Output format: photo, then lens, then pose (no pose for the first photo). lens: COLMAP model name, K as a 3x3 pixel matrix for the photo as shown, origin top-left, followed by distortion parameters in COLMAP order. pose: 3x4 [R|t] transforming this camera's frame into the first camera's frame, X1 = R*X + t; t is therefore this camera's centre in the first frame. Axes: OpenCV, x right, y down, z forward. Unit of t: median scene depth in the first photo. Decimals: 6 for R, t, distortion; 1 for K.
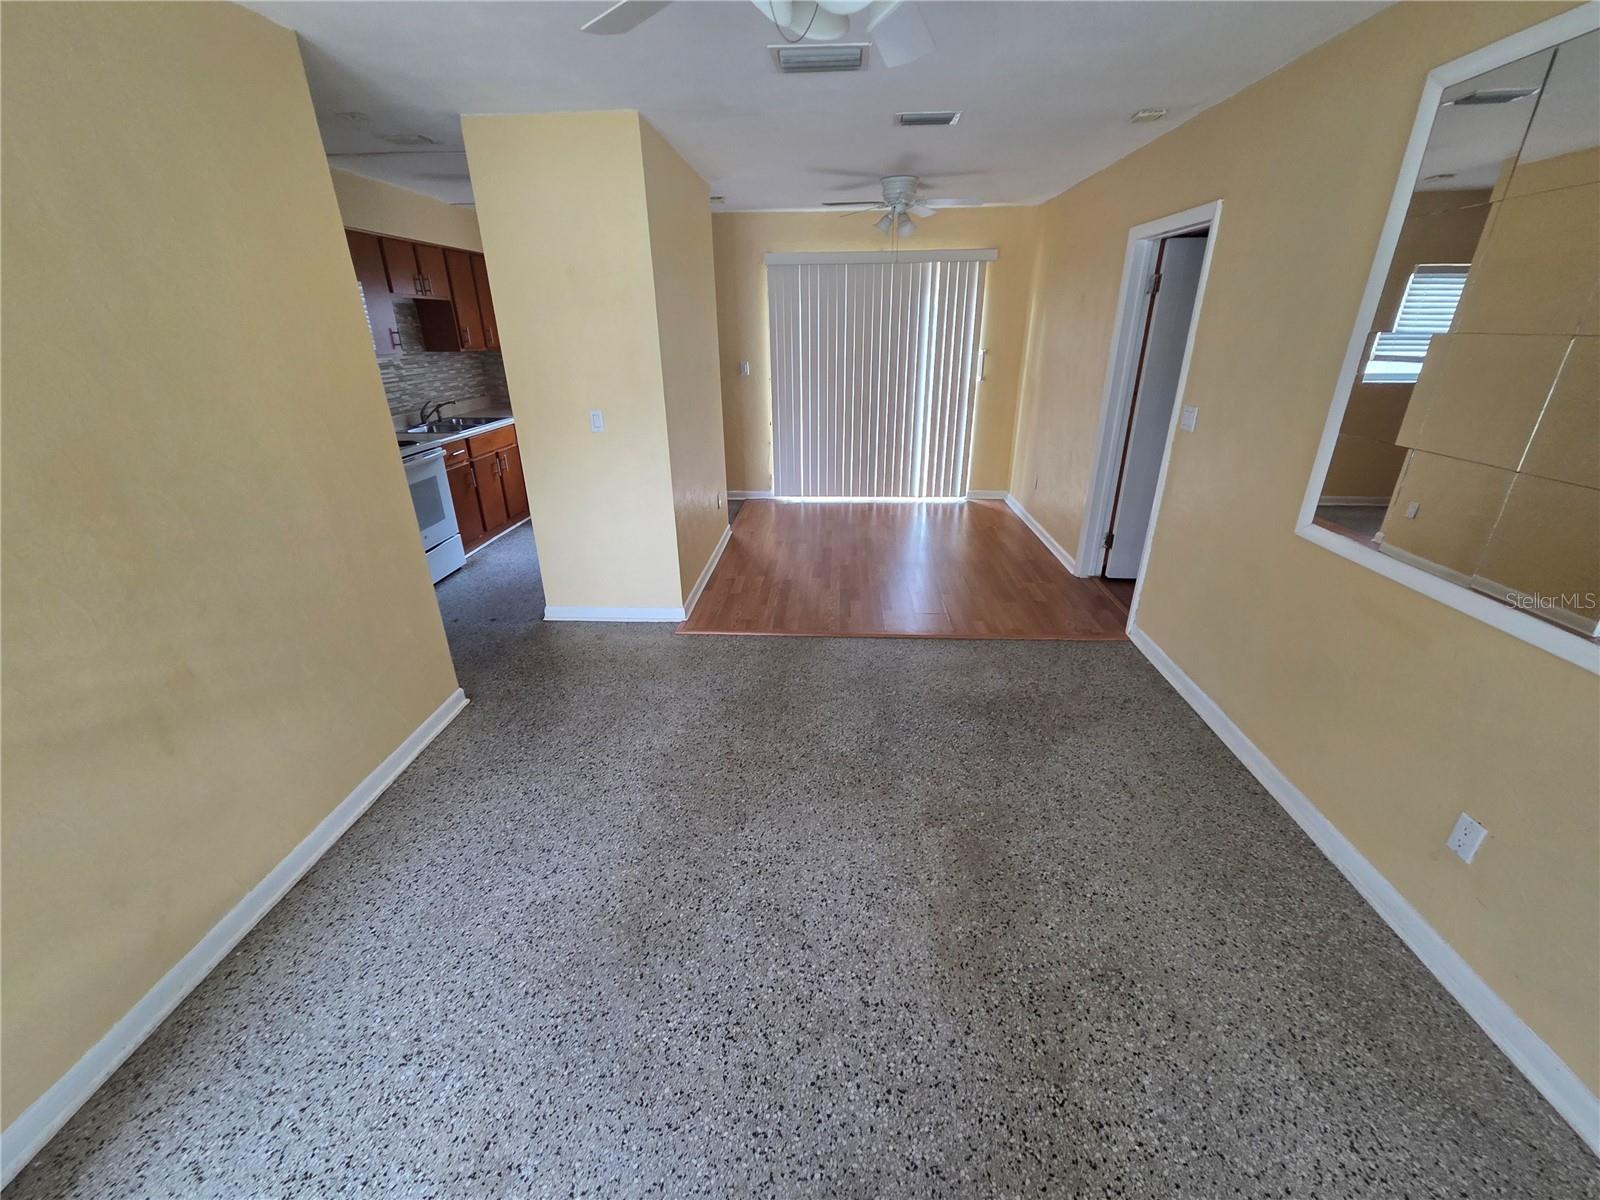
lens RADIAL K [[658.3, 0, 808.7], [0, 658.3, 596.8], [0, 0, 1]] dist [0.005395, -0.001474]
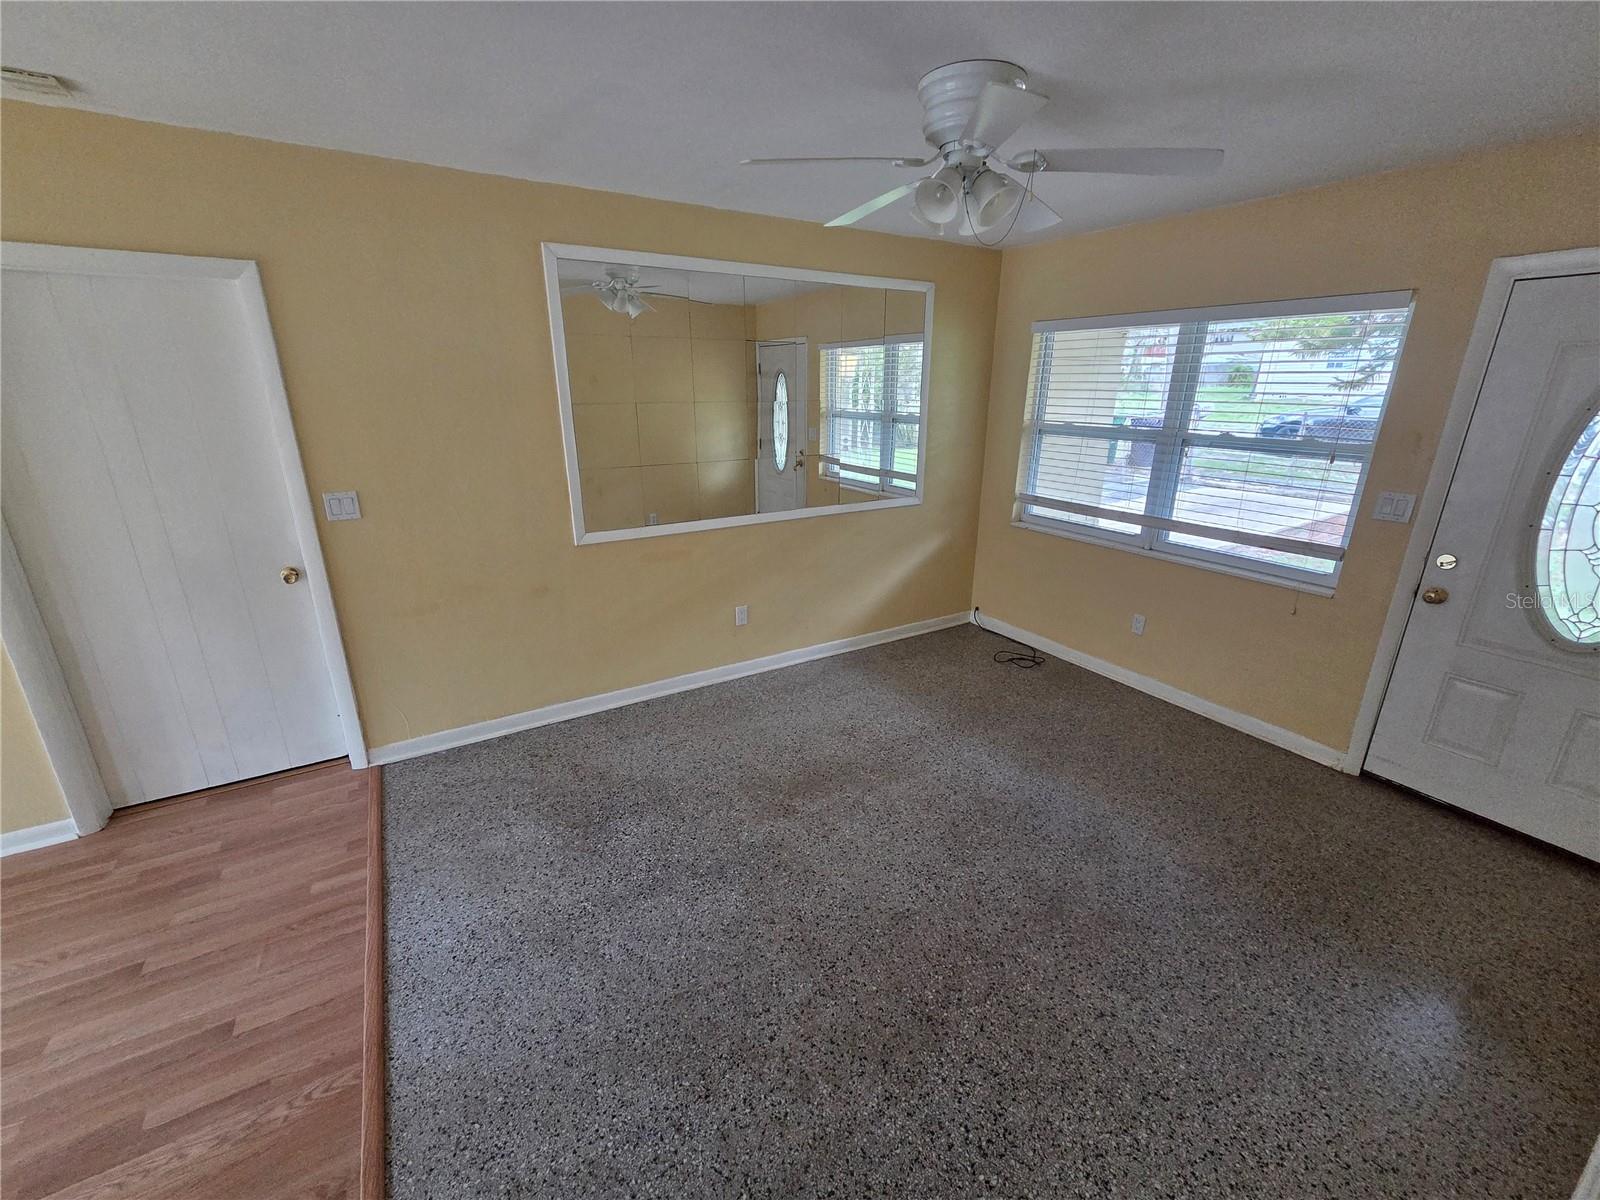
lens RADIAL K [[658.3, 0, 806.3], [0, 658.3, 594.0], [0, 0, 1]] dist [0.005395, -0.001474]
pose [[-0.569747, -0.247311, 0.783726, -0.480117], [0.318181, 0.812890, 0.487822, -0.395896], [-0.757726, 0.527302, -0.384452, 0.906589]]
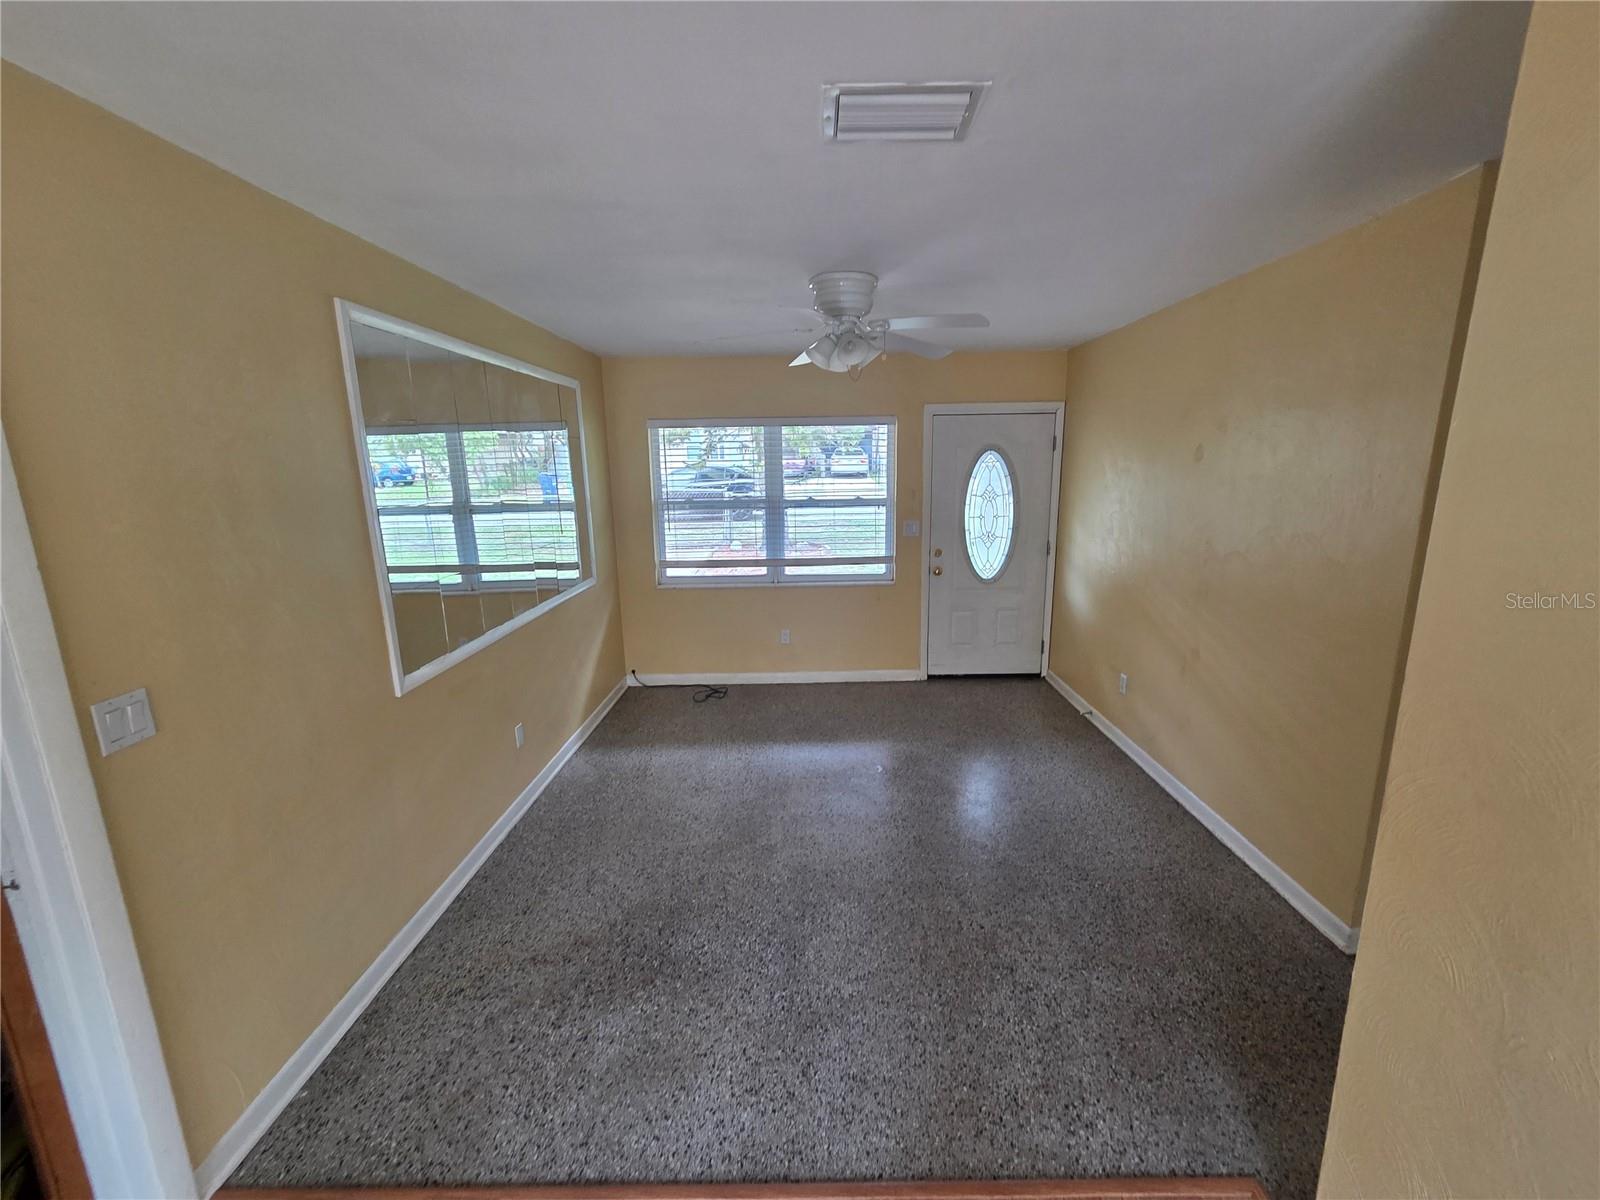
lens RADIAL K [[658.3, 0, 815.8], [0, 658.3, 595.6], [0, 0, 1]] dist [0.005395, -0.001474]
pose [[-0.998390, 0.032493, -0.046501, 0.105714], [0.000621, 0.825922, 0.563784, -0.587823], [0.056725, 0.562847, -0.824612, 1.324448]]
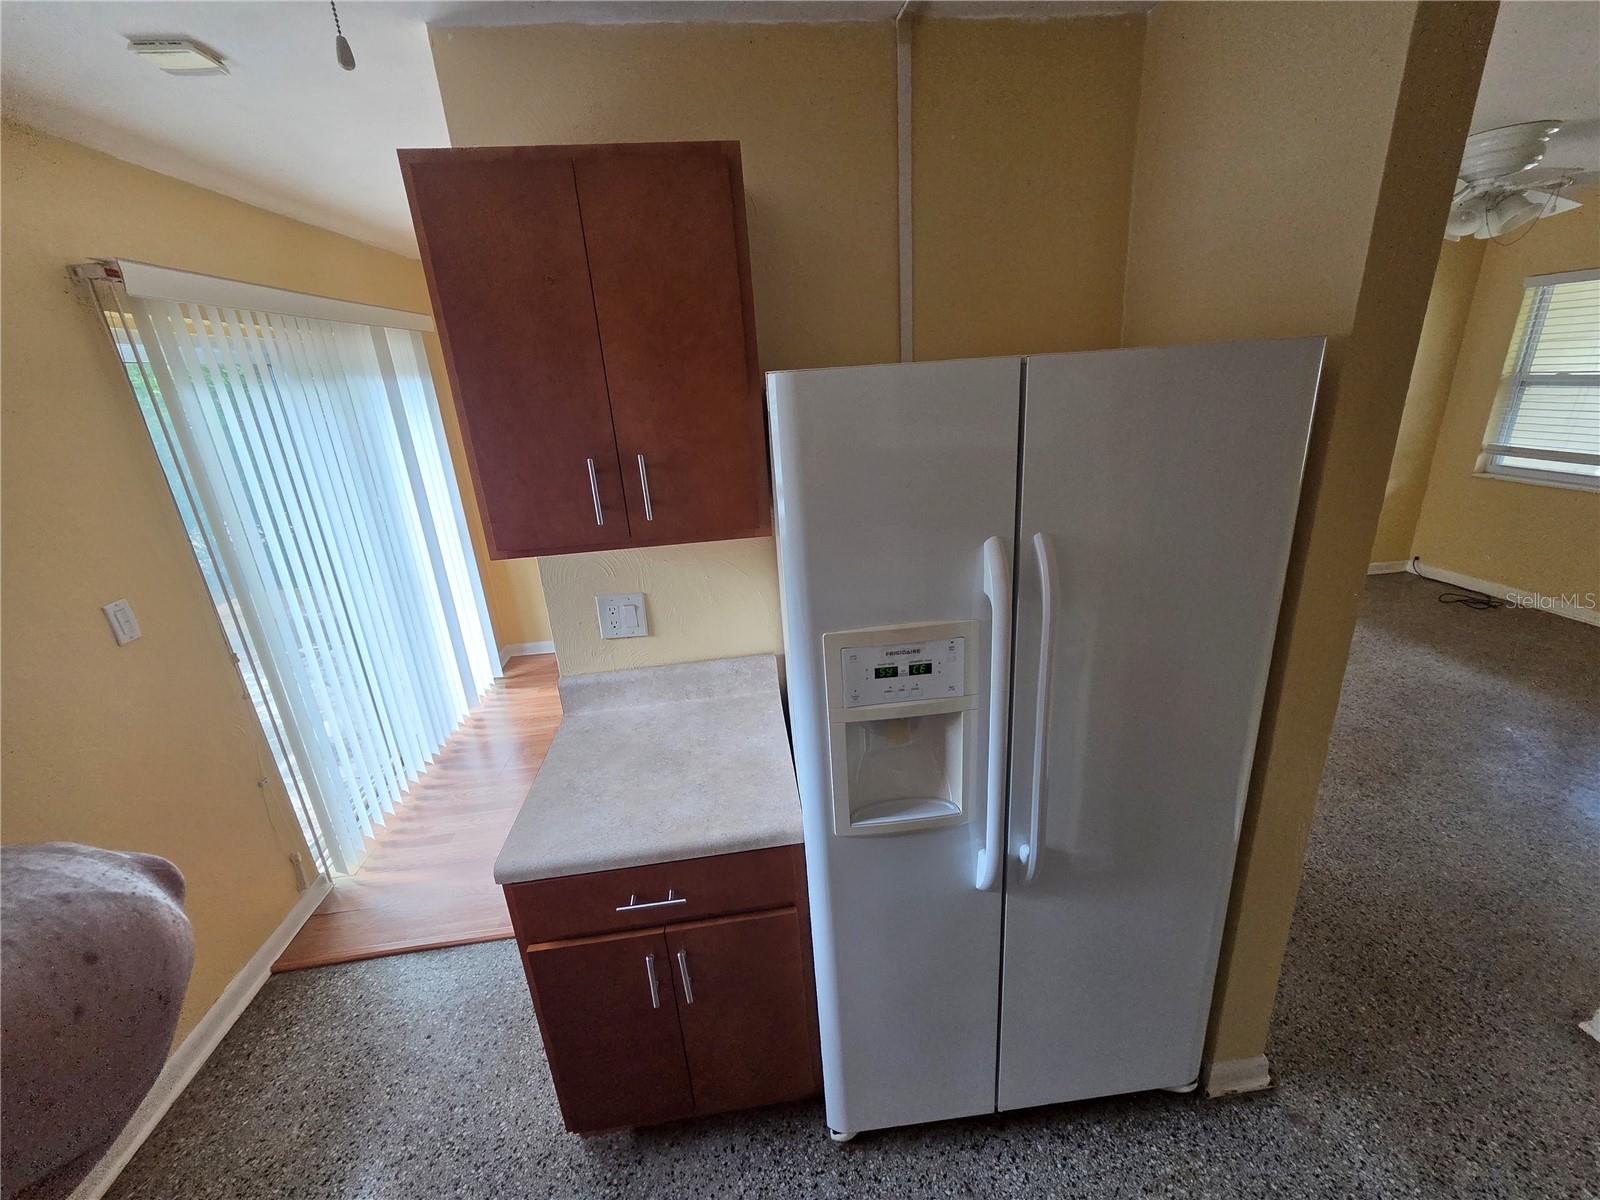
lens RADIAL K [[658.3, 0, 792.6], [0, 658.3, 595.4], [0, 0, 1]] dist [0.005395, -0.001474]
pose [[-0.148491, -0.299414, 0.942498, -0.834528], [0.442463, 0.832230, 0.334094, -0.631652], [-0.884407, 0.466631, 0.008901, 1.409851]]
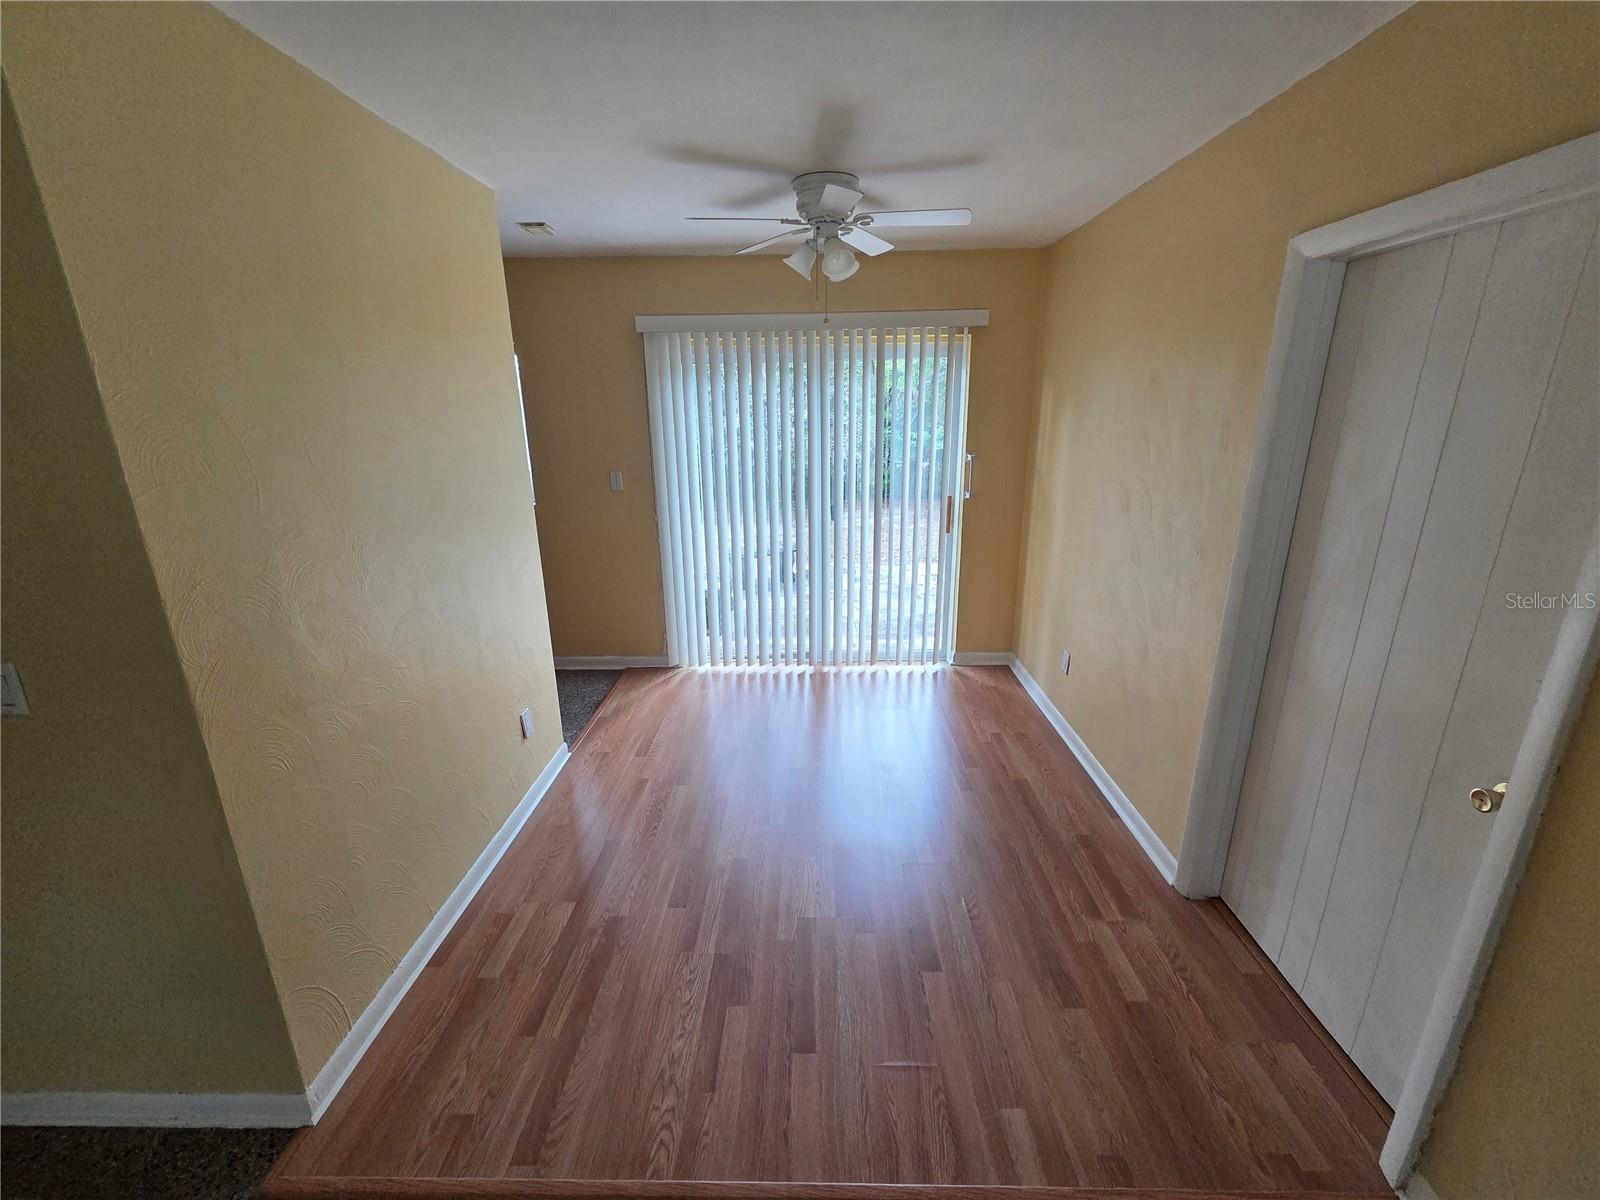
lens RADIAL K [[658.3, 0, 804.8], [0, 658.3, 592.3], [0, 0, 1]] dist [0.005395, -0.001474]
pose [[0.999534, -0.013963, 0.027129, 0.141764], [0.016820, 0.993994, -0.108135, -0.301829], [-0.025456, 0.108541, 0.993766, 0.657807]]
